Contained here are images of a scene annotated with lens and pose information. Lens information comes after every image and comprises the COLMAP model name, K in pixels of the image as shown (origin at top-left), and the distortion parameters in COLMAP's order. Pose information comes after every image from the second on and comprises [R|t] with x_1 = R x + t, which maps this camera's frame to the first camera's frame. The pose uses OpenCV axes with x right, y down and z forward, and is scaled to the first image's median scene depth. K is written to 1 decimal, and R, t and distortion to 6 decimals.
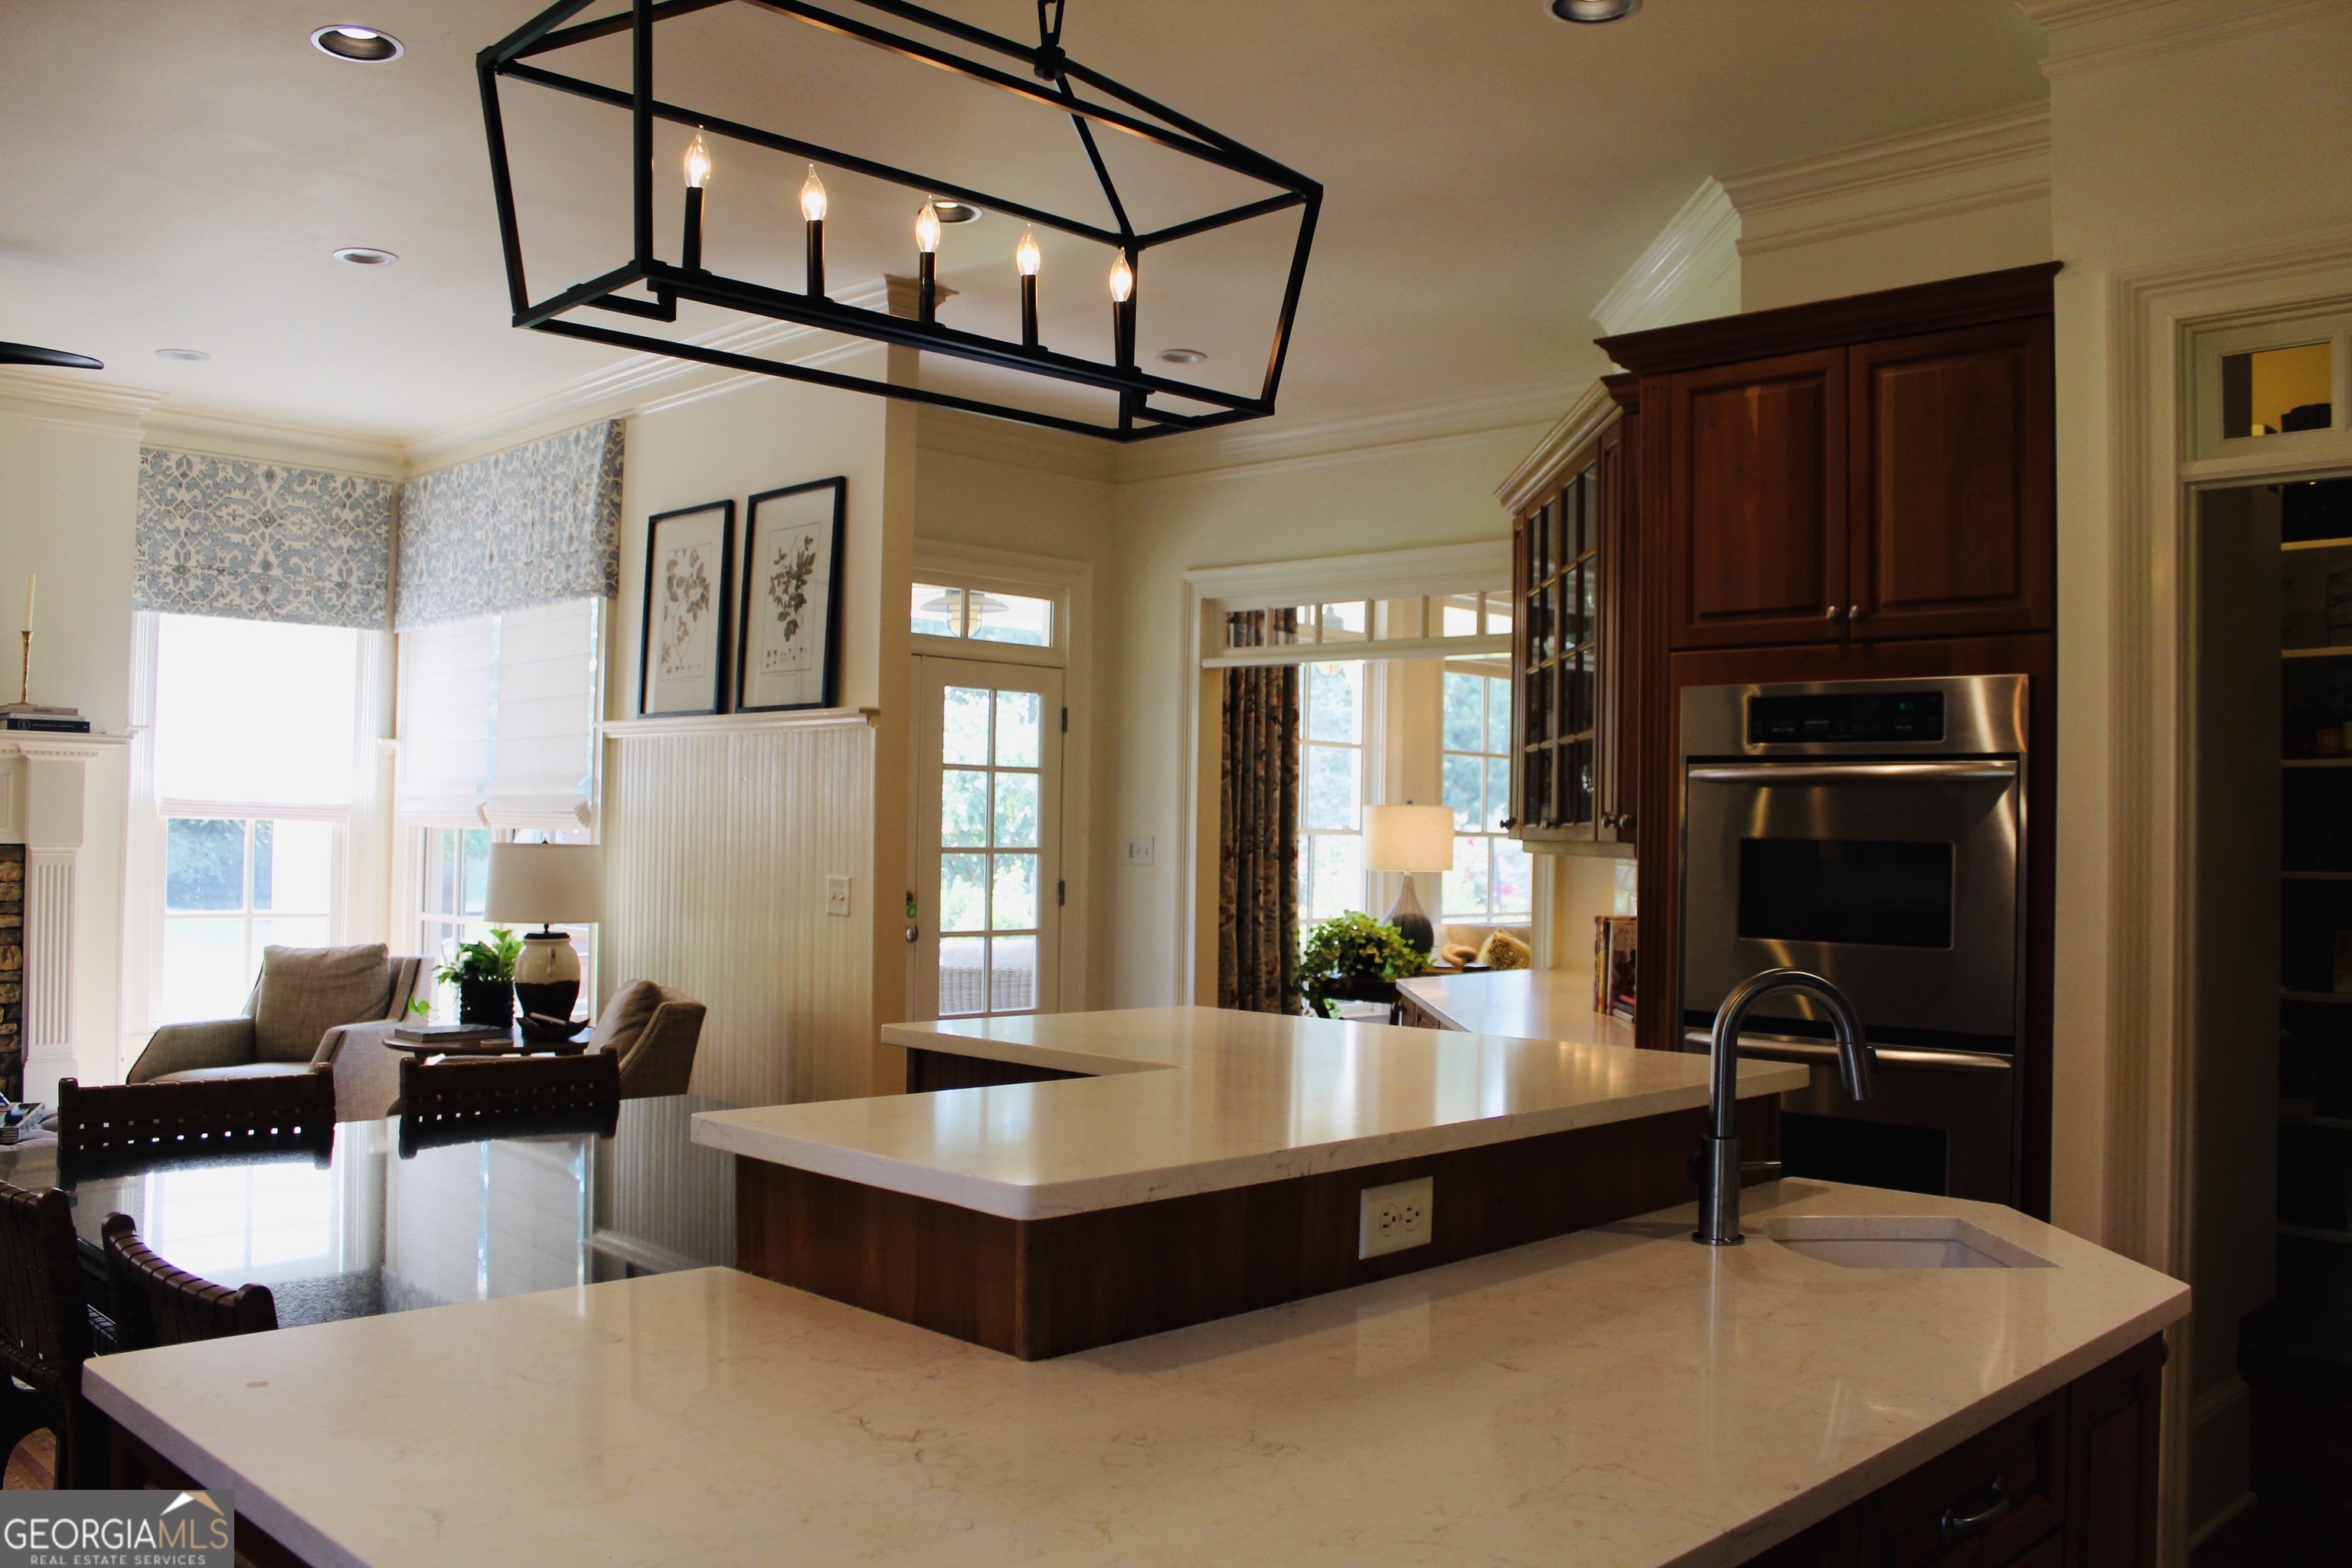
lens RADIAL K [[1953.4, 0, 1195.0], [0, 1953.4, 778.0], [0, 0, 1]] dist [-0.144908, 0.107366]
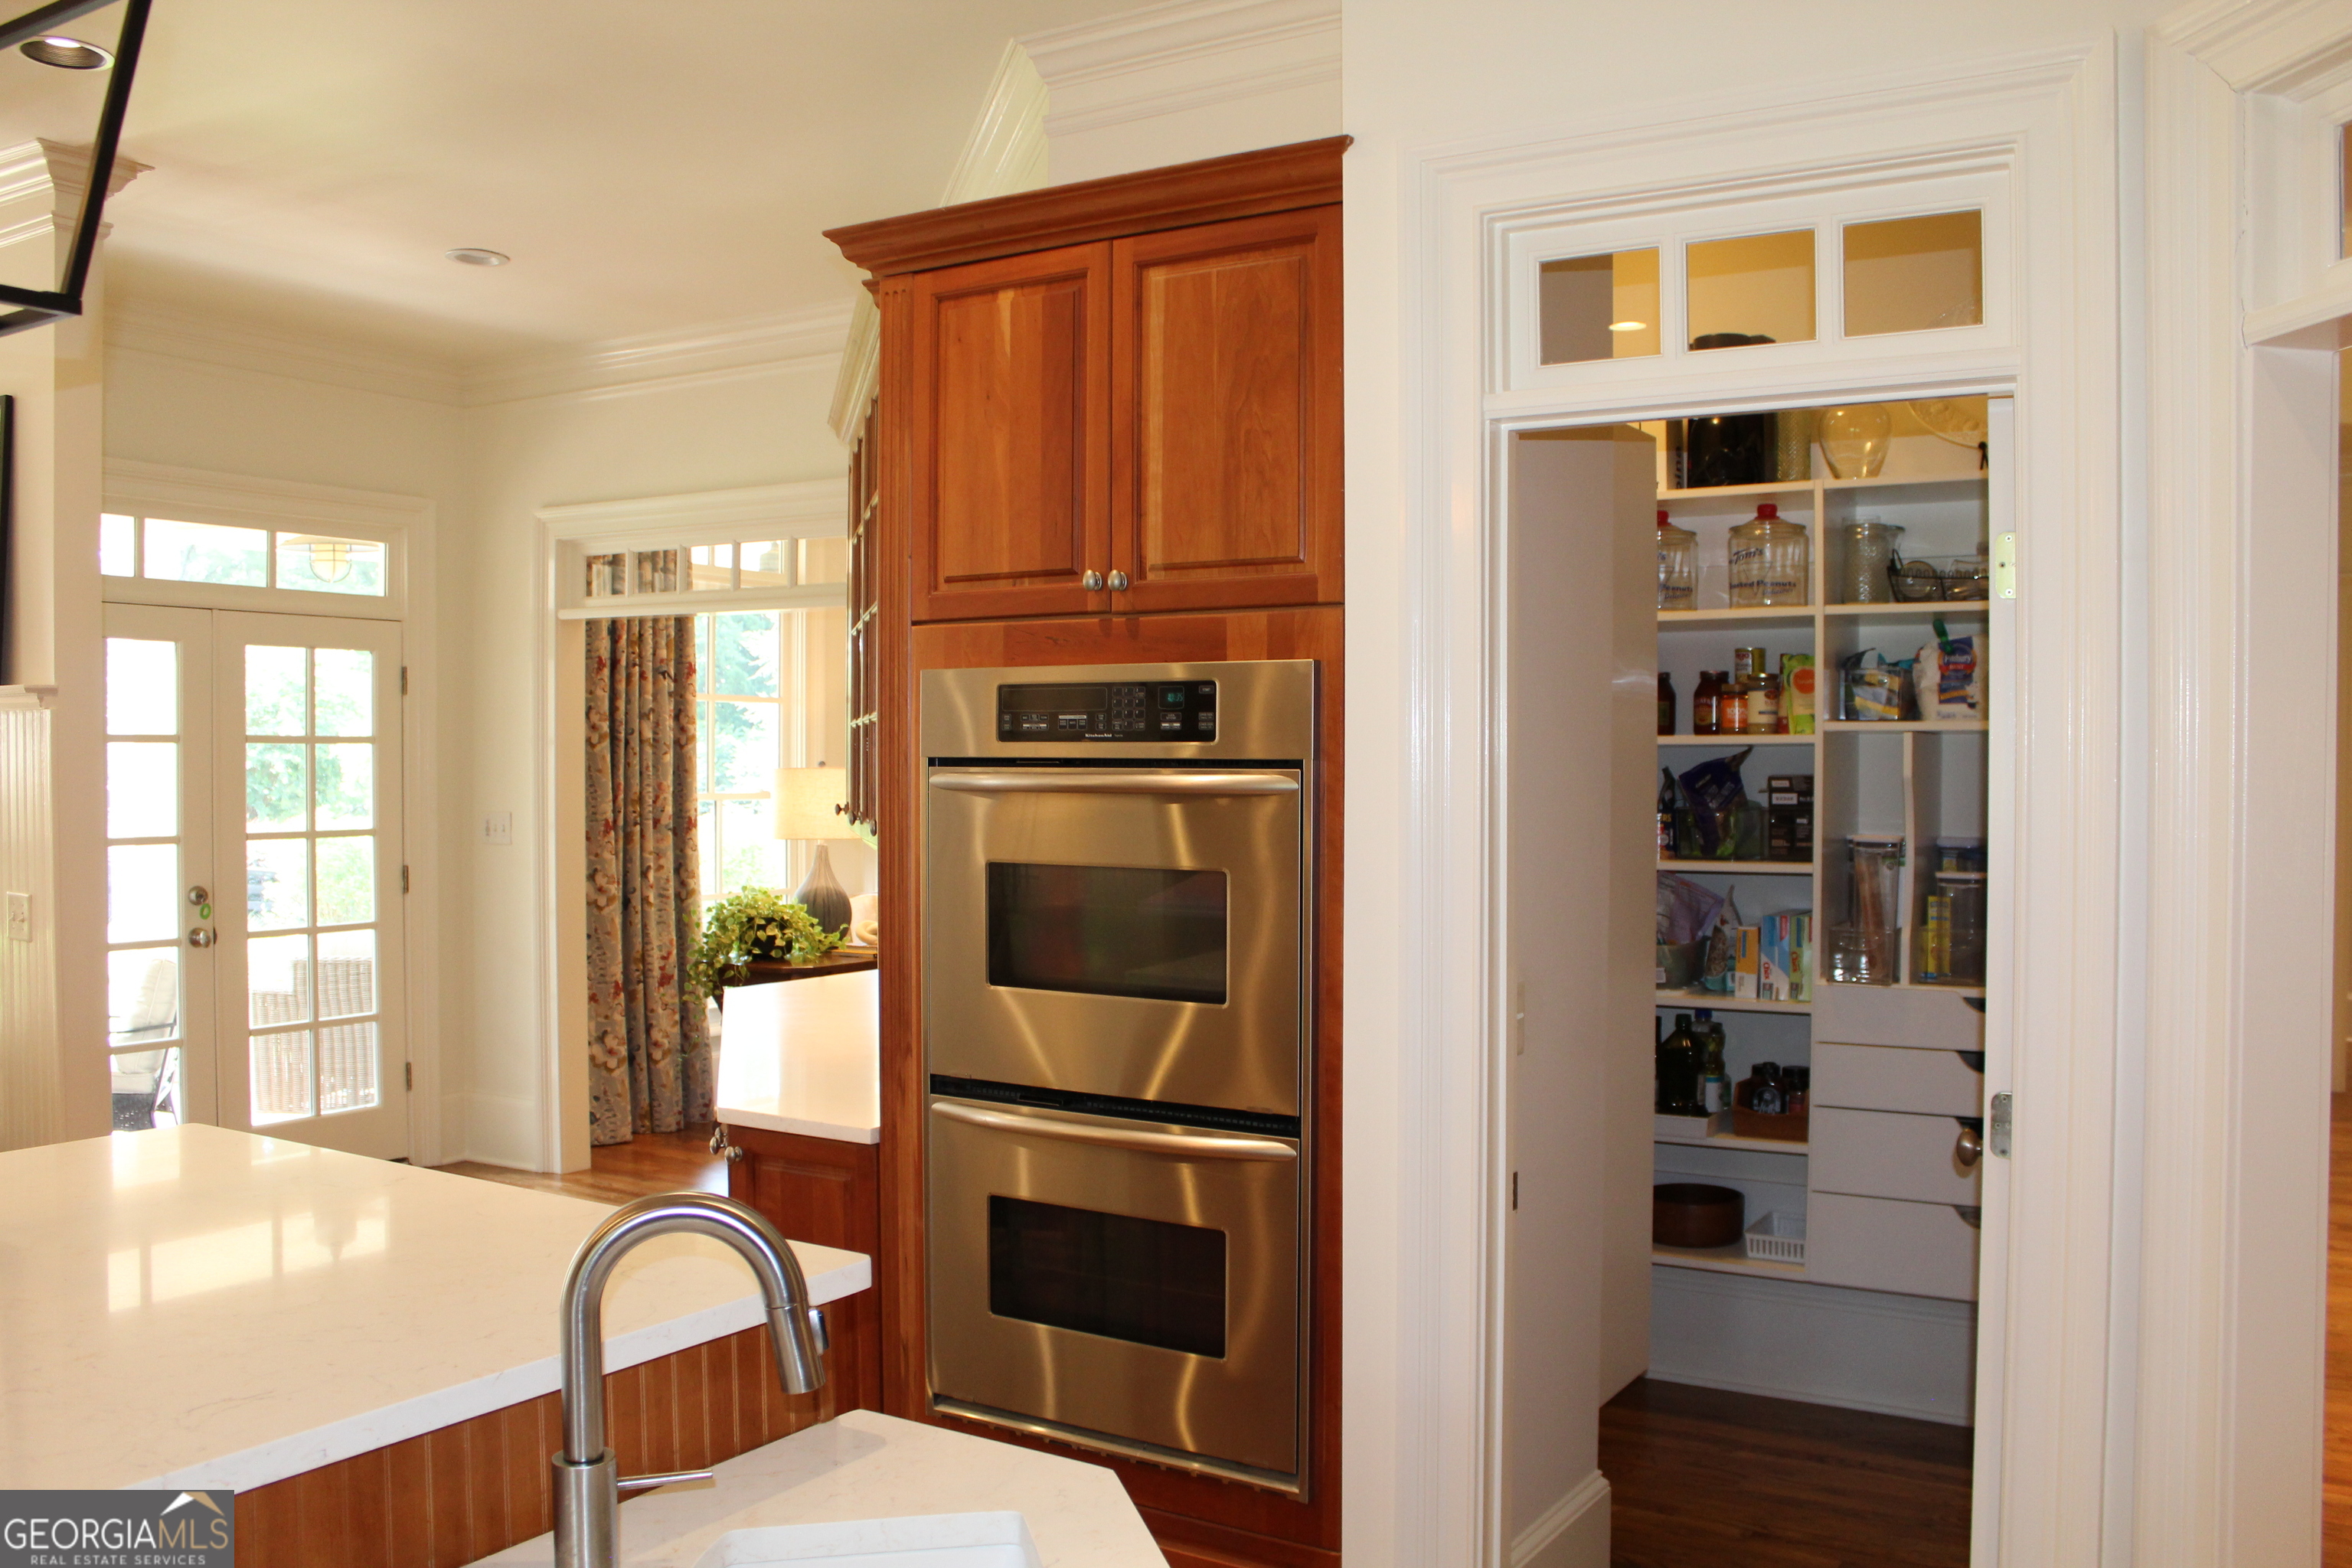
lens RADIAL K [[1953.4, 0, 1152.4], [0, 1953.4, 789.7], [0, 0, 1]] dist [-0.144908, 0.107366]
pose [[0.980506, -0.018204, 0.195643, 0.093555], [0.009572, 0.998942, 0.044976, -0.016493], [-0.196255, -0.042227, 0.979643, 0.096505]]
